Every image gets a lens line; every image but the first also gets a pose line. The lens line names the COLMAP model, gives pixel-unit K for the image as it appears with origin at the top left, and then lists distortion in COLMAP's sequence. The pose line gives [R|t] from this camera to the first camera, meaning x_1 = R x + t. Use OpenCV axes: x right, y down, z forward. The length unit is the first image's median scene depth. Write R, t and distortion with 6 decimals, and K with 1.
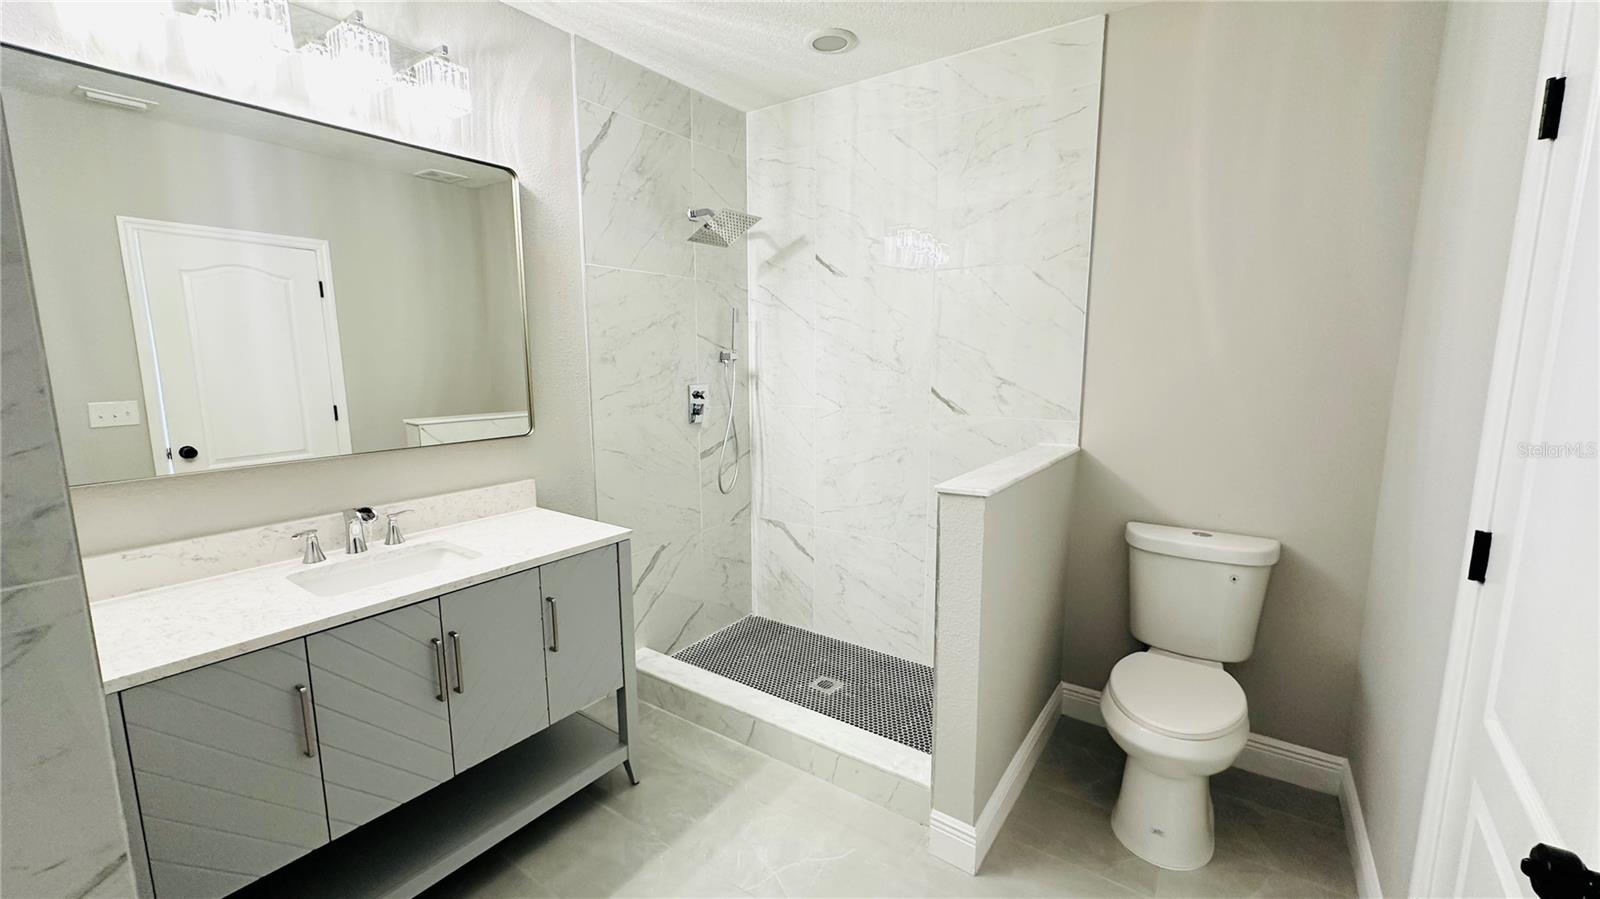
lens RADIAL K [[638.6, 0, 800.0], [0, 638.6, 449.5], [0, 0, 1]] dist [-0.003513, 0.000989]
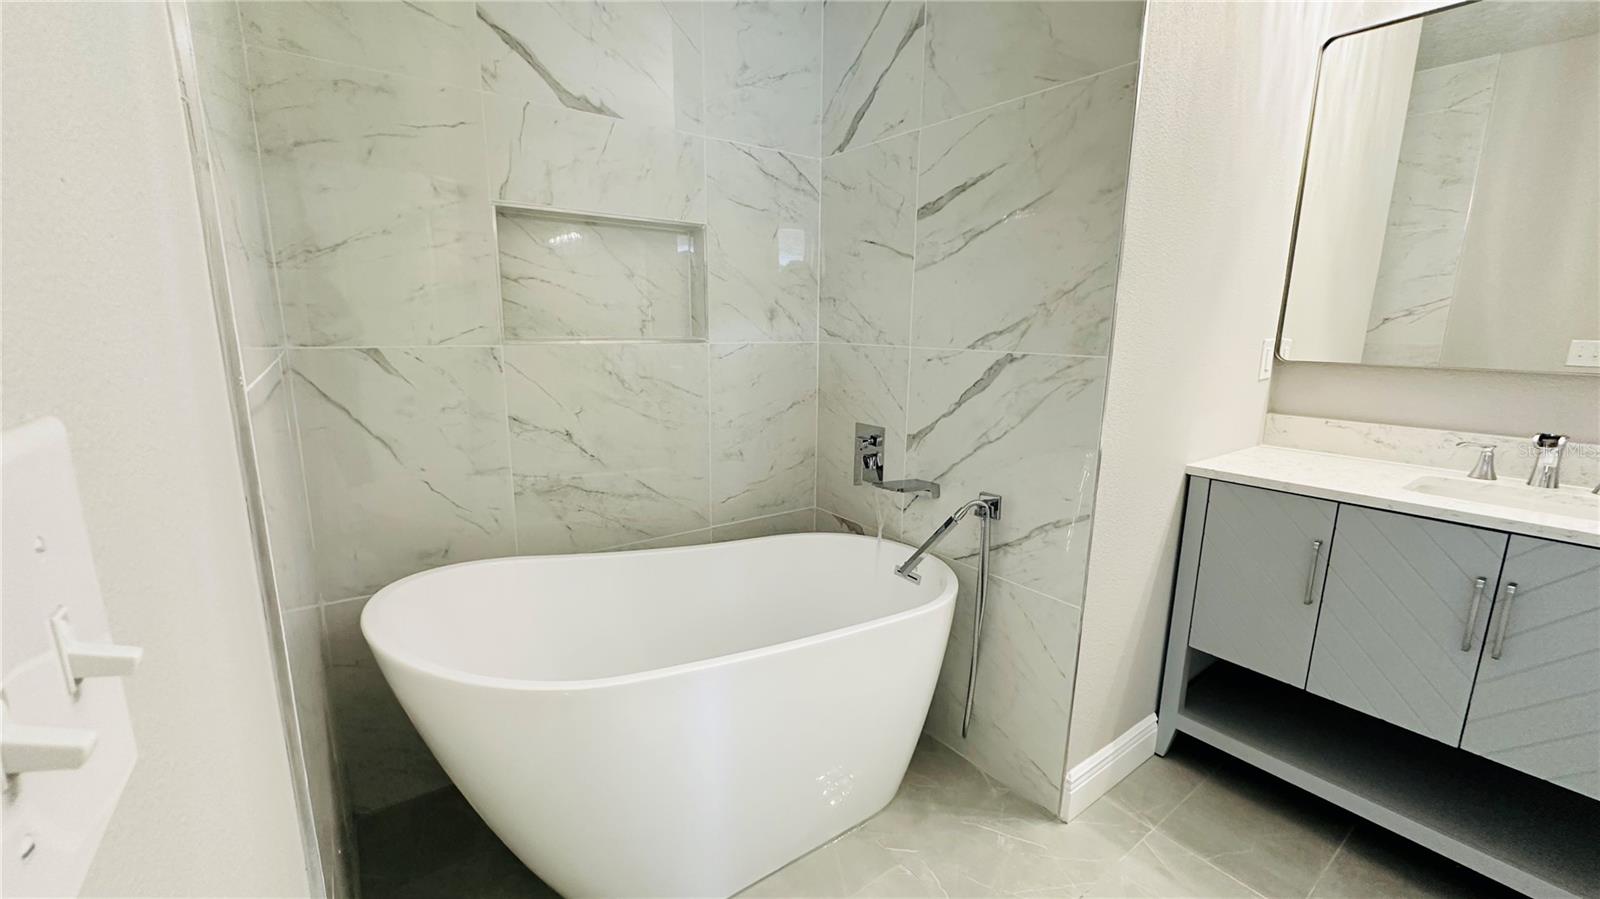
lens RADIAL K [[638.6, 0, 800.0], [0, 638.6, 449.5], [0, 0, 1]] dist [-0.003513, 0.000989]
pose [[-0.312602, 0.181471, -0.932388, 0.291759], [-0.152769, 0.959198, 0.237908, 0.045884], [0.937519, 0.216810, -0.272124, 0.218226]]
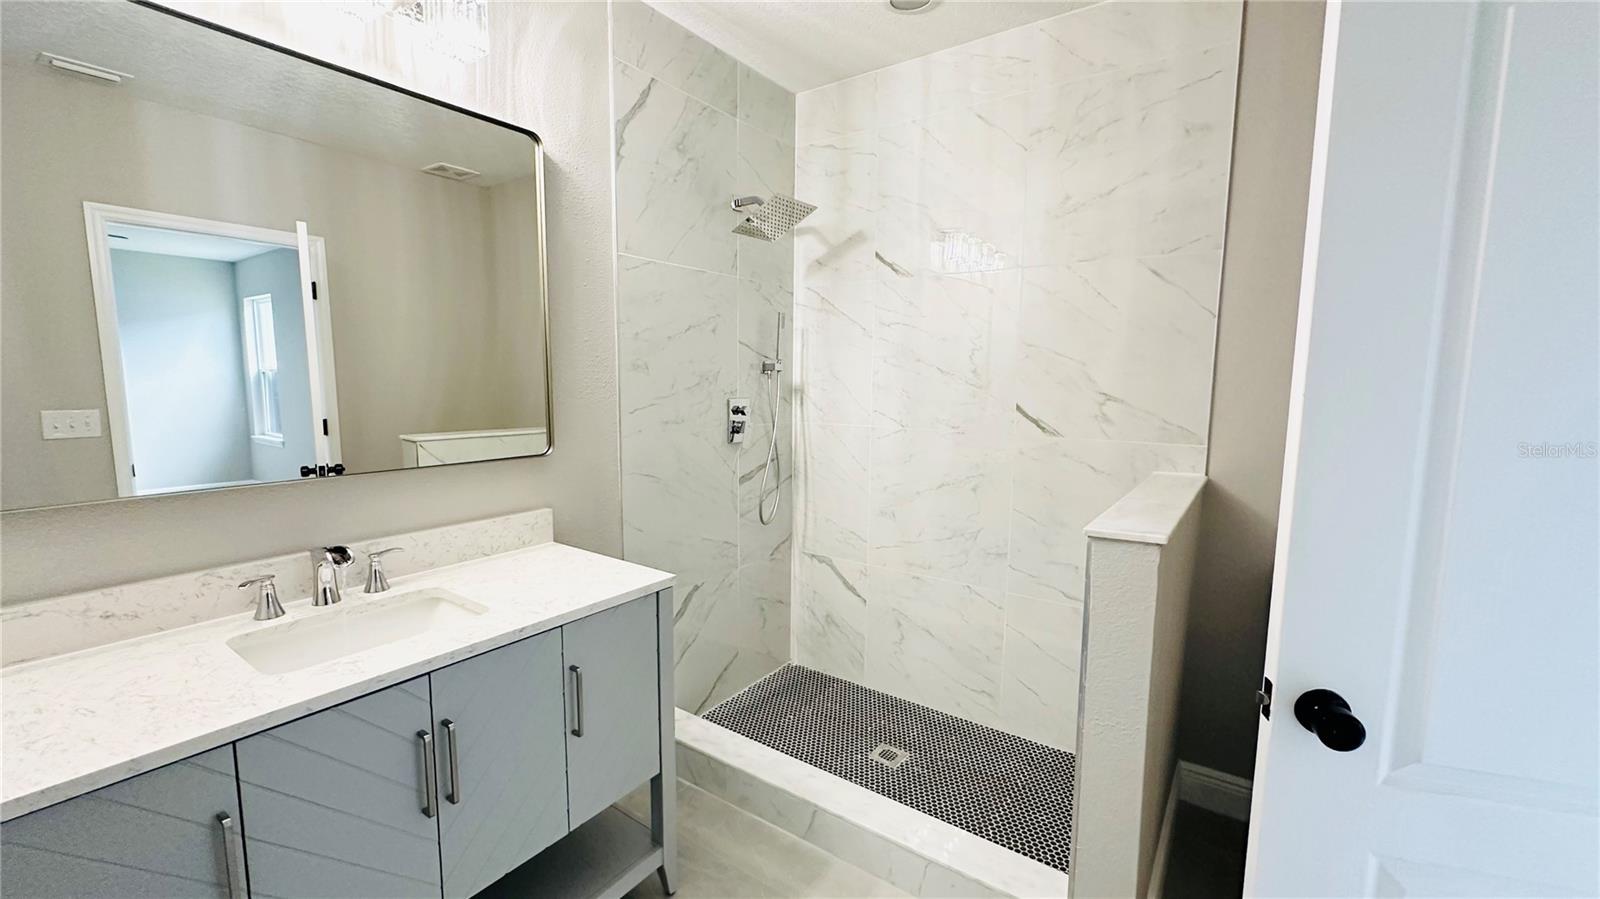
lens RADIAL K [[638.6, 0, 800.0], [0, 638.6, 449.5], [0, 0, 1]] dist [-0.003513, 0.000989]
pose [[0.999929, 0.011751, -0.002173, -0.087640], [-0.011818, 0.999363, -0.033670, -0.005156], [0.001776, 0.033694, 0.999431, 0.160758]]
